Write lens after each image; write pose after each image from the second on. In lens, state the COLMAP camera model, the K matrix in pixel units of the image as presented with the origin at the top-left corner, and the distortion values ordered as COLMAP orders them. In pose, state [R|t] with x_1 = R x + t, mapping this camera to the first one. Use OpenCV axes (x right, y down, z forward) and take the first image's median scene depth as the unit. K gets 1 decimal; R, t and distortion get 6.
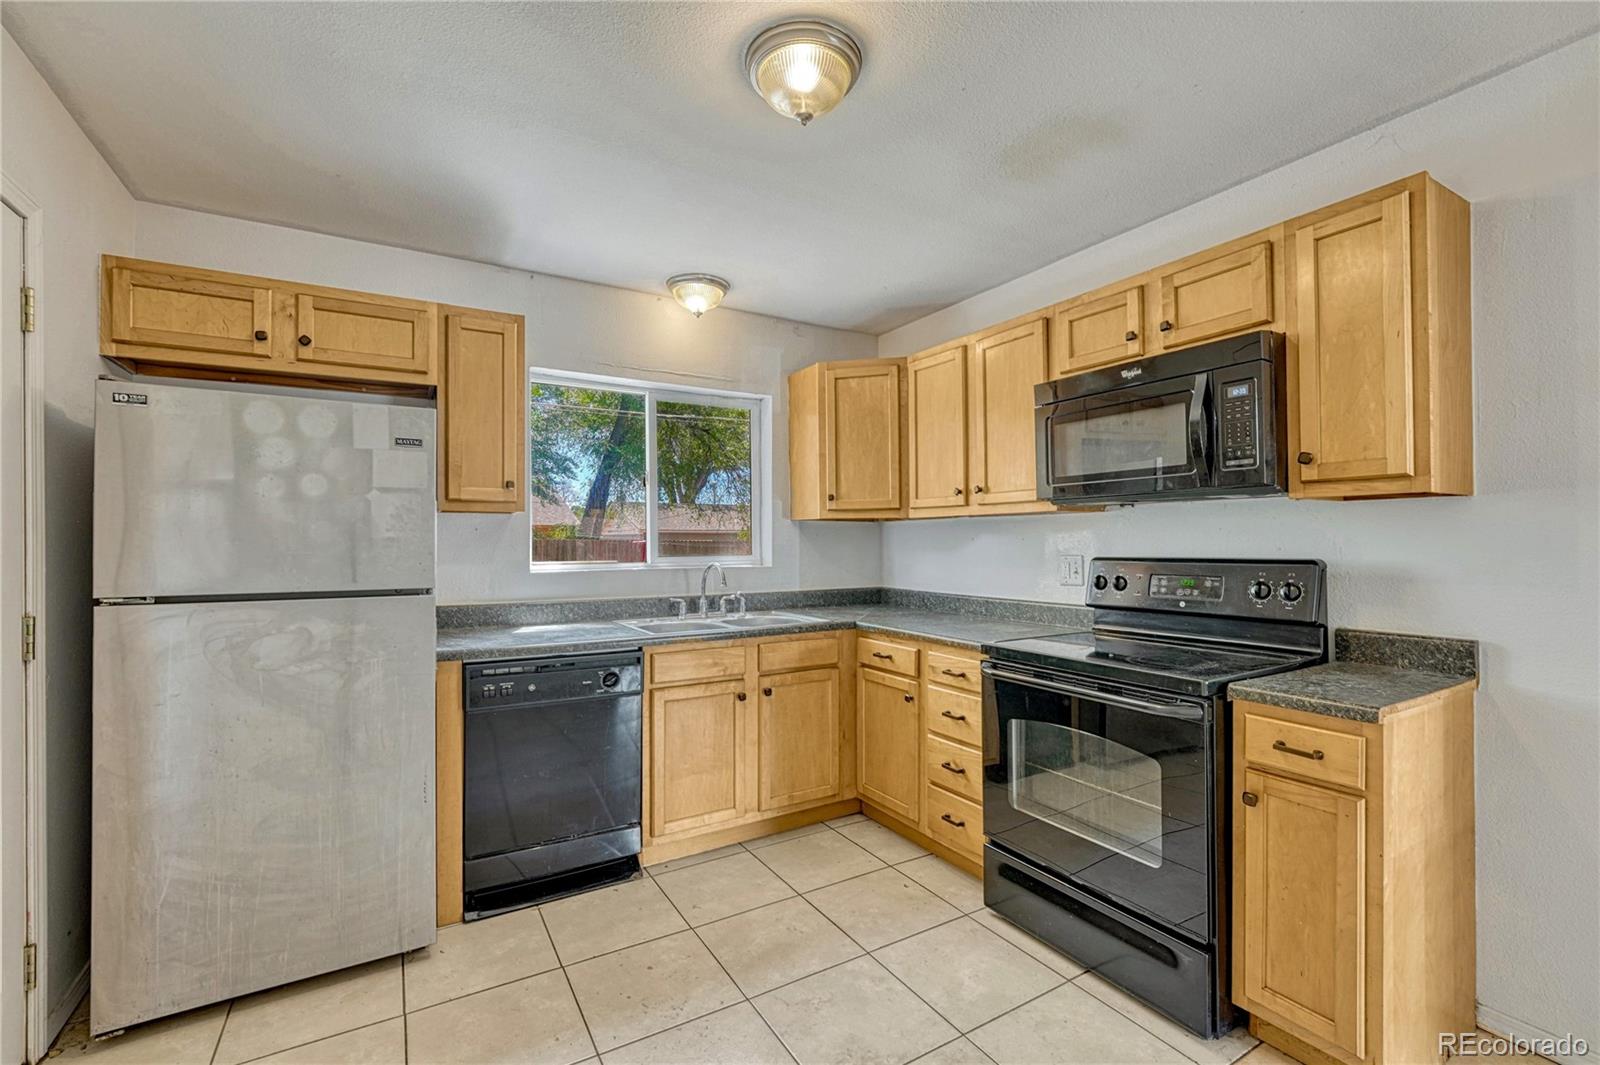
lens RADIAL K [[694.6, 0, 800.0], [0, 694.6, 532.5], [0, 0, 1]] dist [-0.003040, -0.000236]
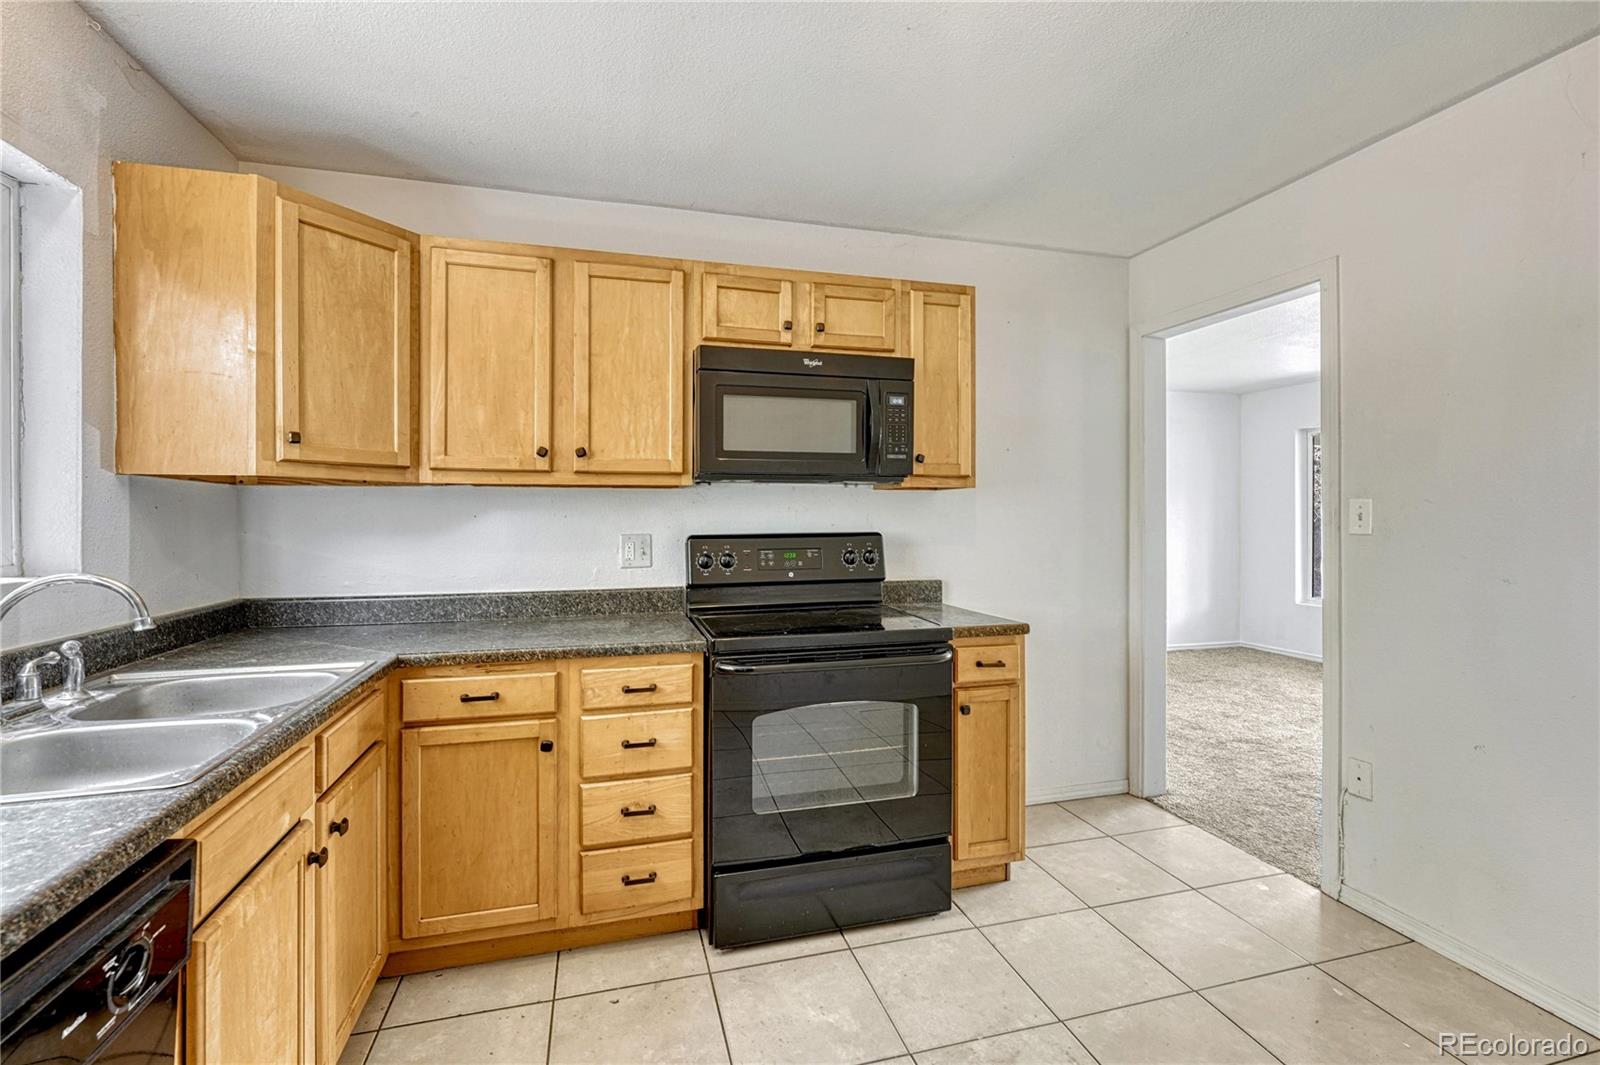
lens RADIAL K [[695.9, 0, 794.4], [0, 695.9, 512.9], [0, 0, 1]] dist [-0.004283, -0.000556]
pose [[0.266576, 0.010748, 0.963754, -0.489736], [-0.011026, 0.999906, -0.008101, 0.010974], [-0.963751, -0.008467, 0.266669, 0.635864]]
